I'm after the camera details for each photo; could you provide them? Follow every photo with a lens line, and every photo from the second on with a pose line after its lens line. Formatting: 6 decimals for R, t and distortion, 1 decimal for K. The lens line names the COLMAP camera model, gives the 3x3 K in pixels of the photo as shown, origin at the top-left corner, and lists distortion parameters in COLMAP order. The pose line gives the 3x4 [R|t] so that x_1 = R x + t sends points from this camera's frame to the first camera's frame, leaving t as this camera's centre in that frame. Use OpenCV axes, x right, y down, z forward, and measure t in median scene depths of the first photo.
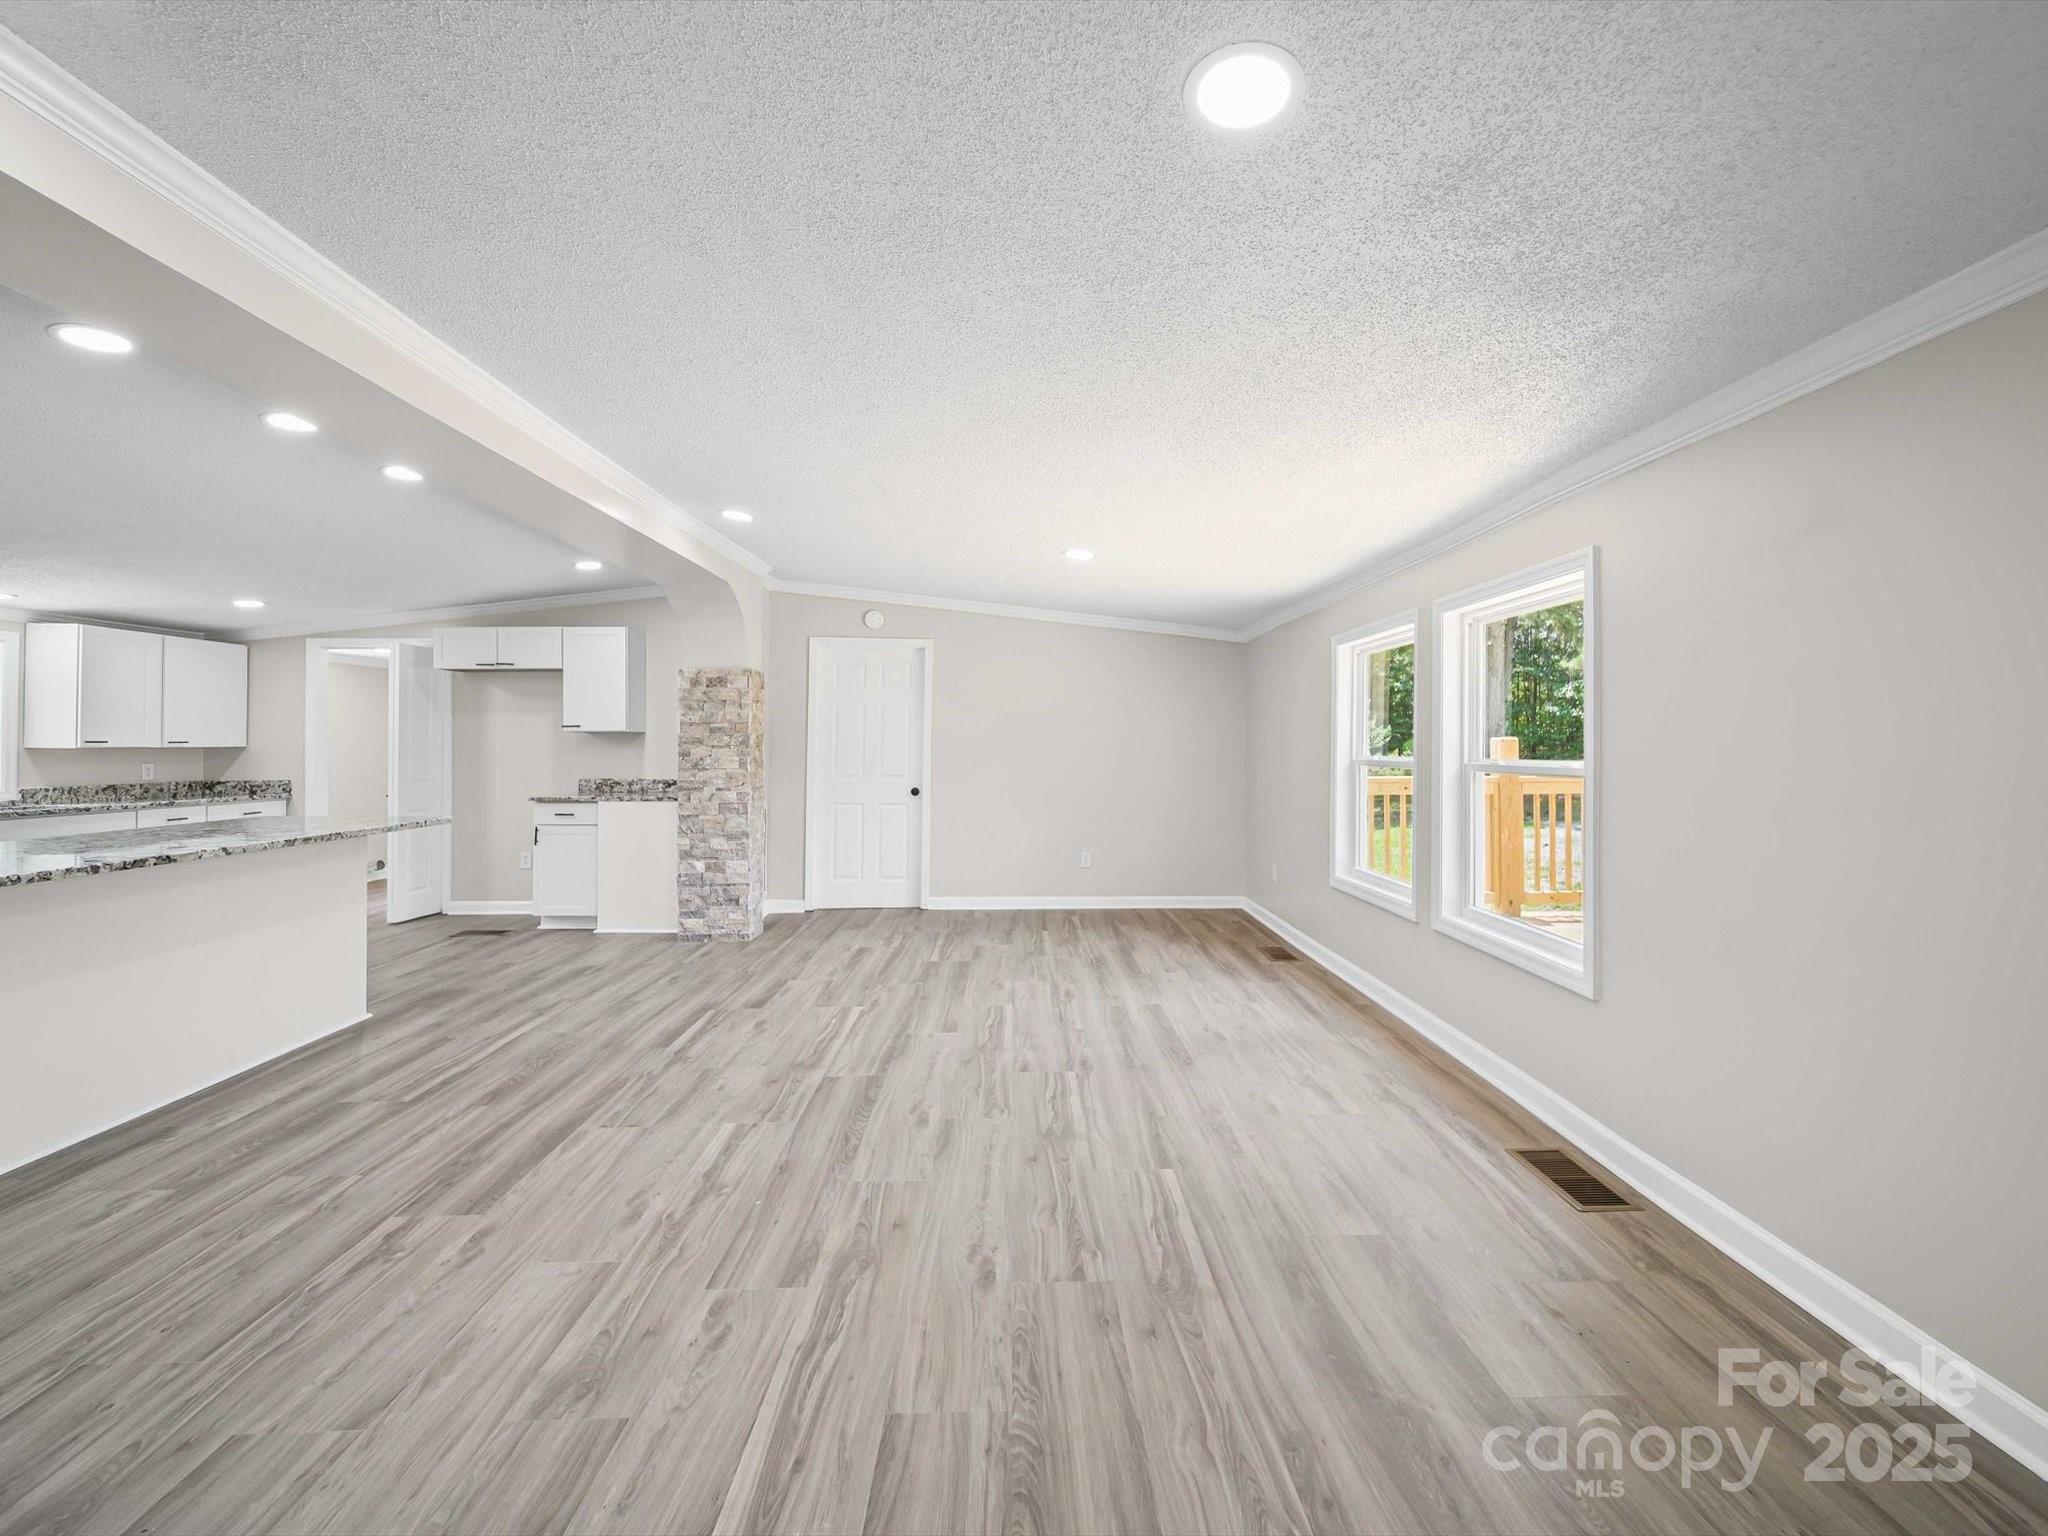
lens RADIAL K [[823.6, 0, 1032.3], [0, 823.6, 733.0], [0, 0, 1]] dist [0.001793, -0.000277]
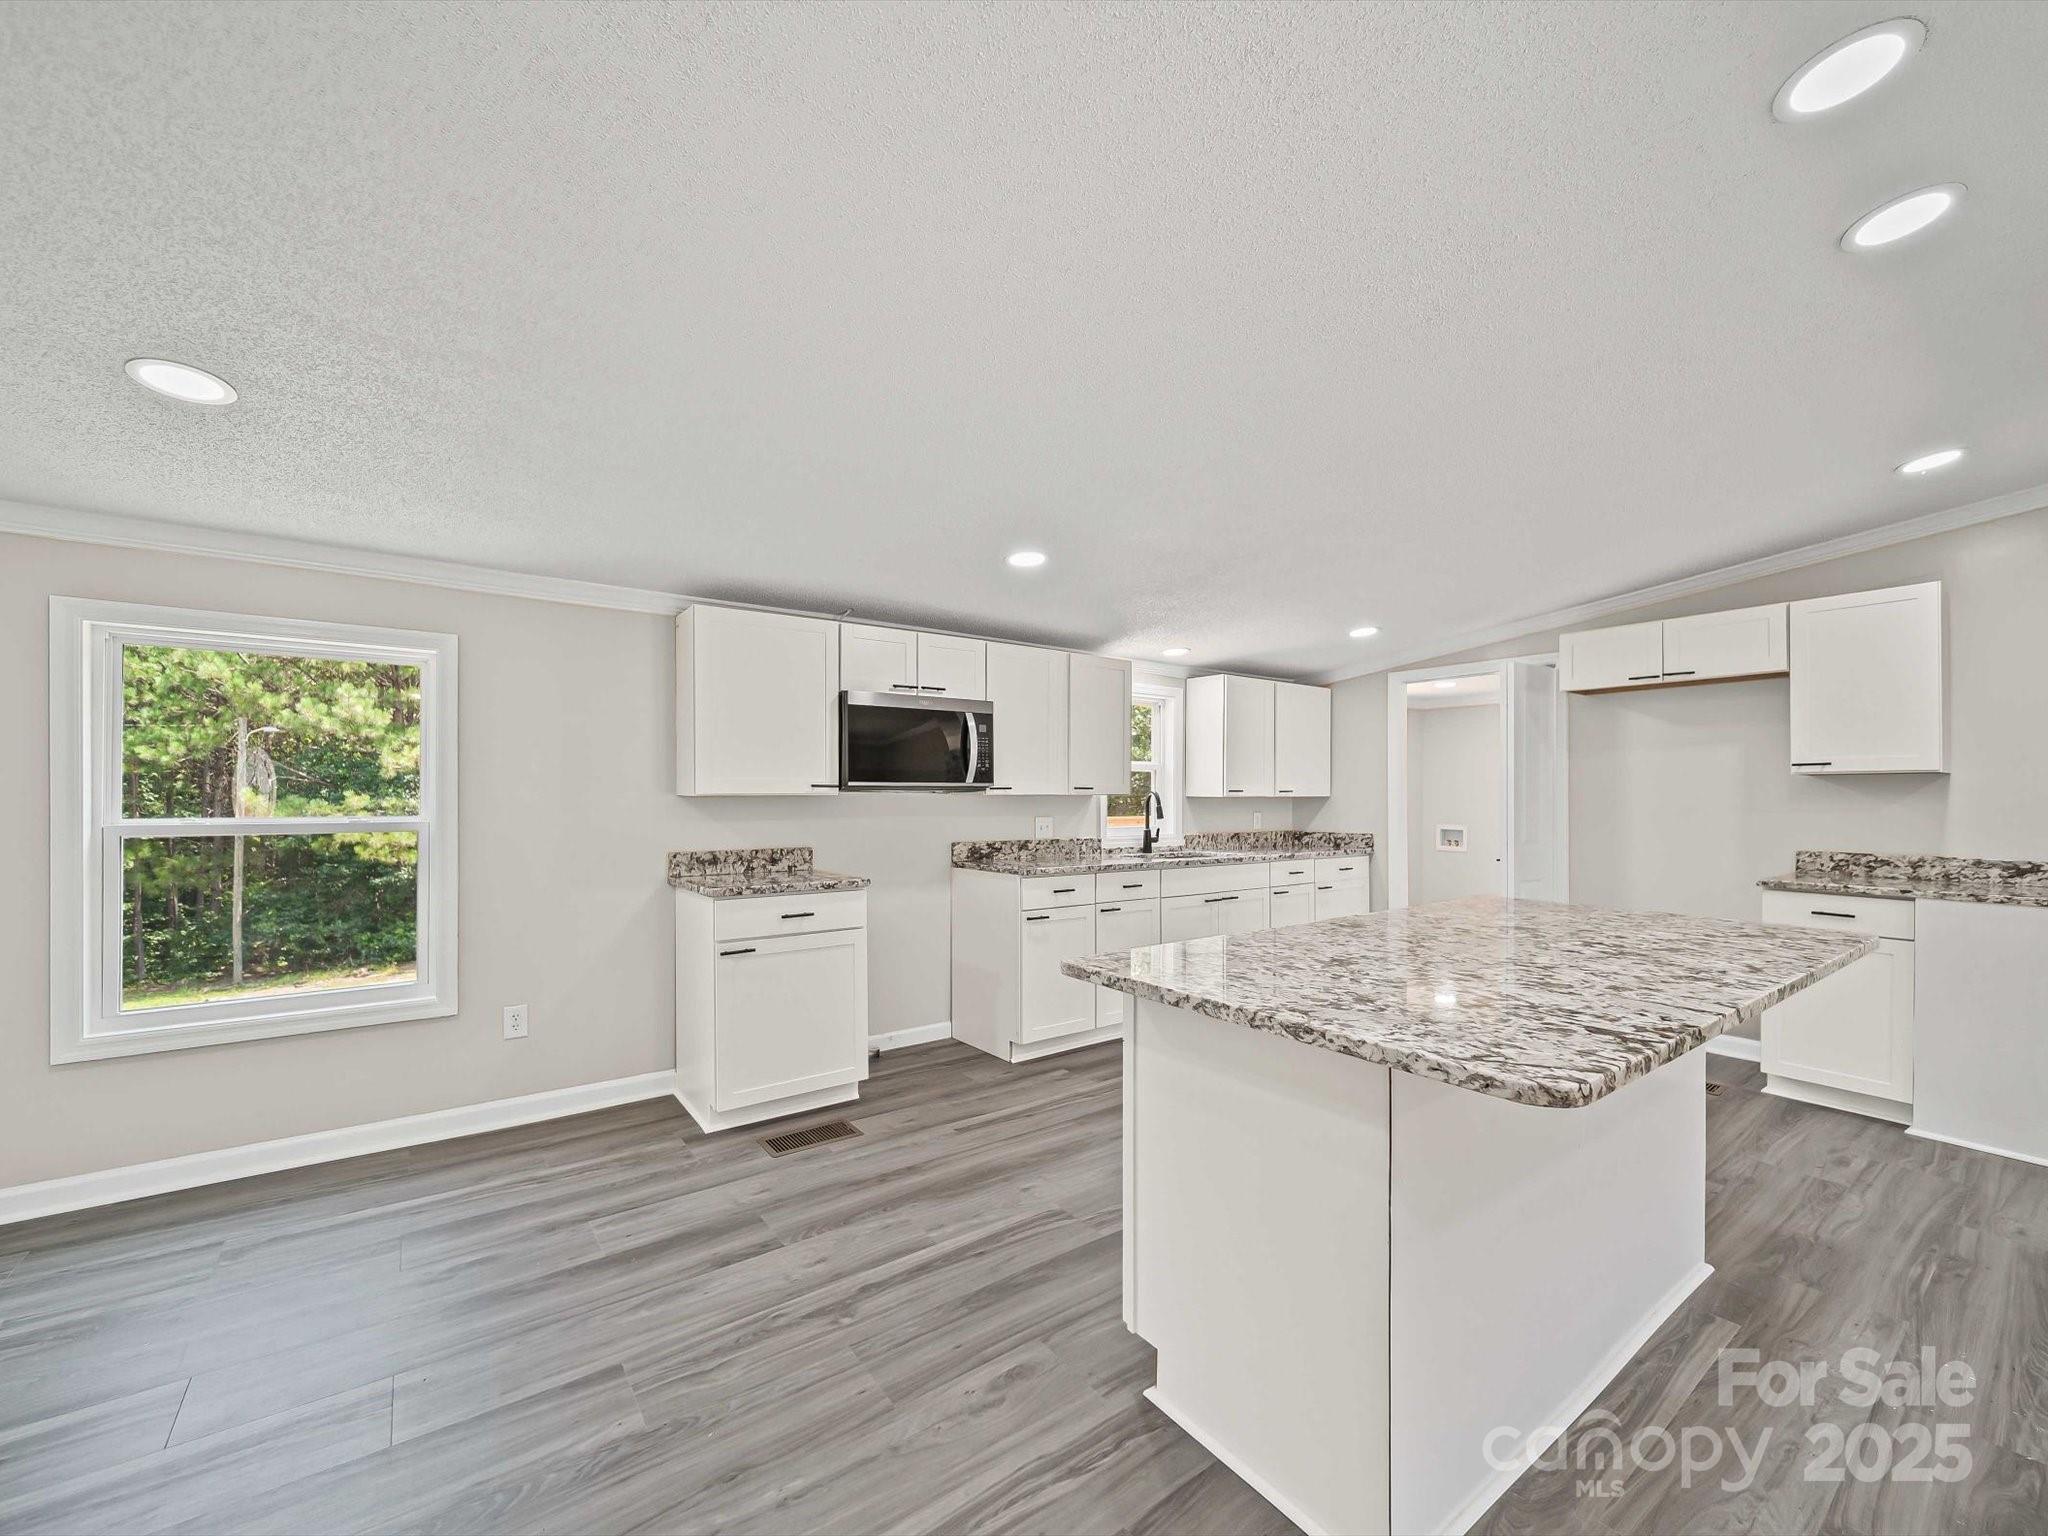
lens RADIAL K [[826.5, 0, 1037.1], [0, 826.5, 794.3], [0, 0, 1]] dist [-0.001550, -0.000575]
pose [[0.581156, 0.002170, -0.813790, -0.650543], [0.007763, 0.999936, 0.008210, 0.007082], [0.813755, -0.011088, 0.581102, 0.312363]]
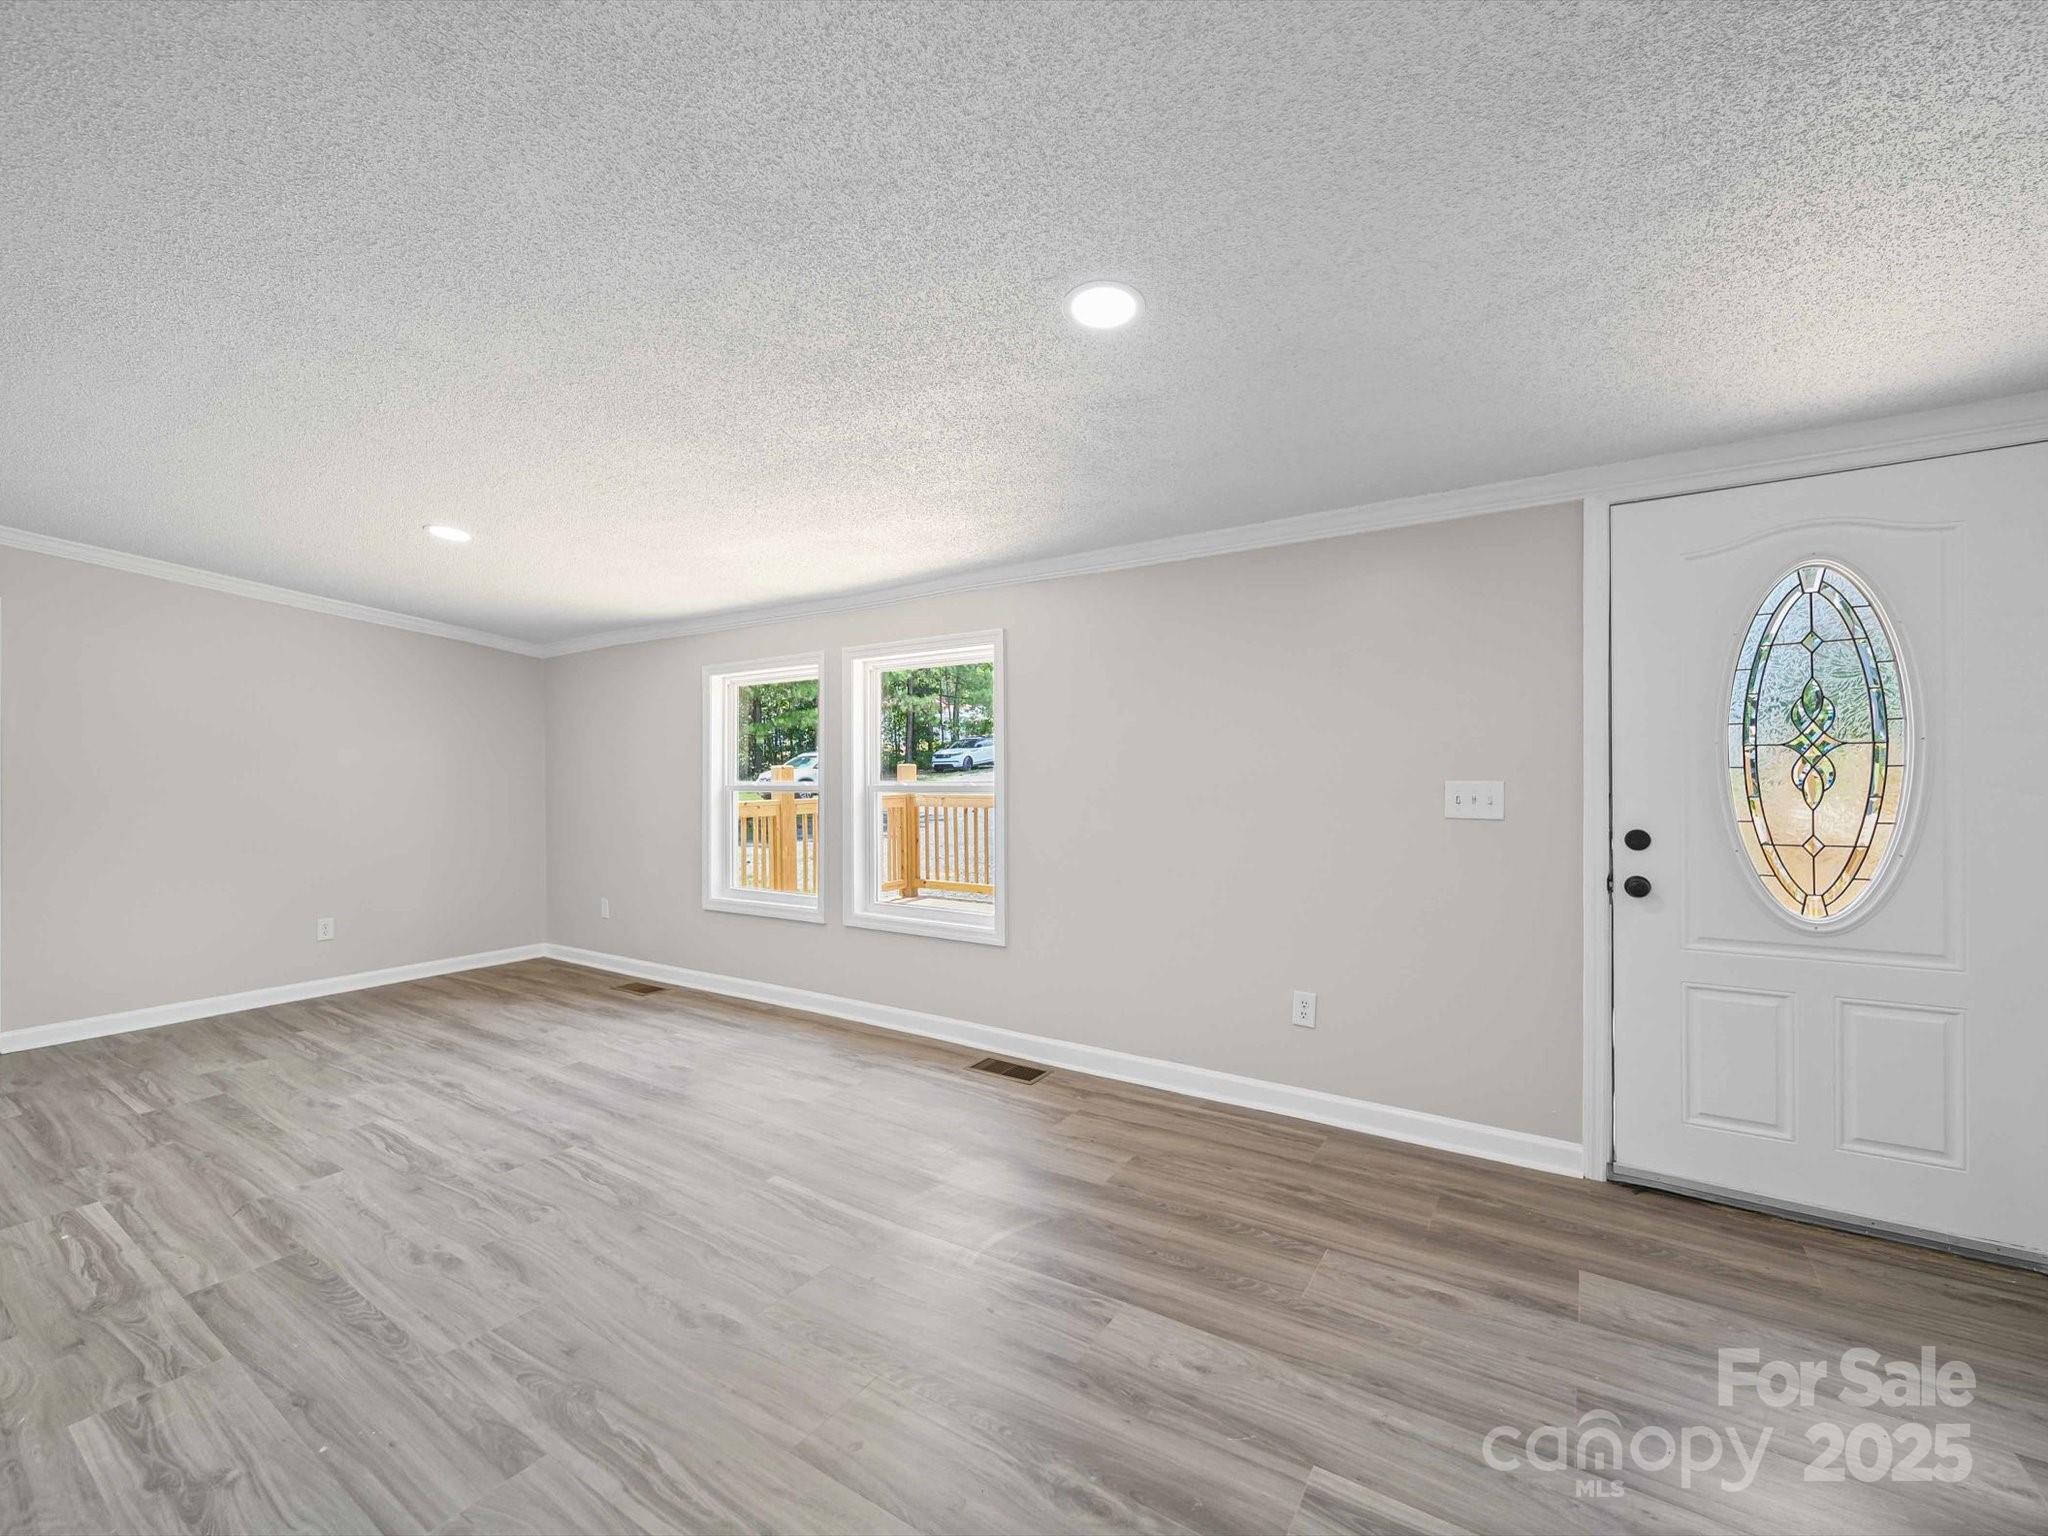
lens RADIAL K [[858.9, 0, 1024.0], [0, 858.9, 768.0], [0, 0, 1]] dist [-0.001906, -0.000367]
pose [[0.571320, -0.000523, 0.820727, -0.364151], [-0.005727, 0.999973, 0.004624, 0.004939], [-0.820708, -0.007342, 0.571301, 0.085632]]
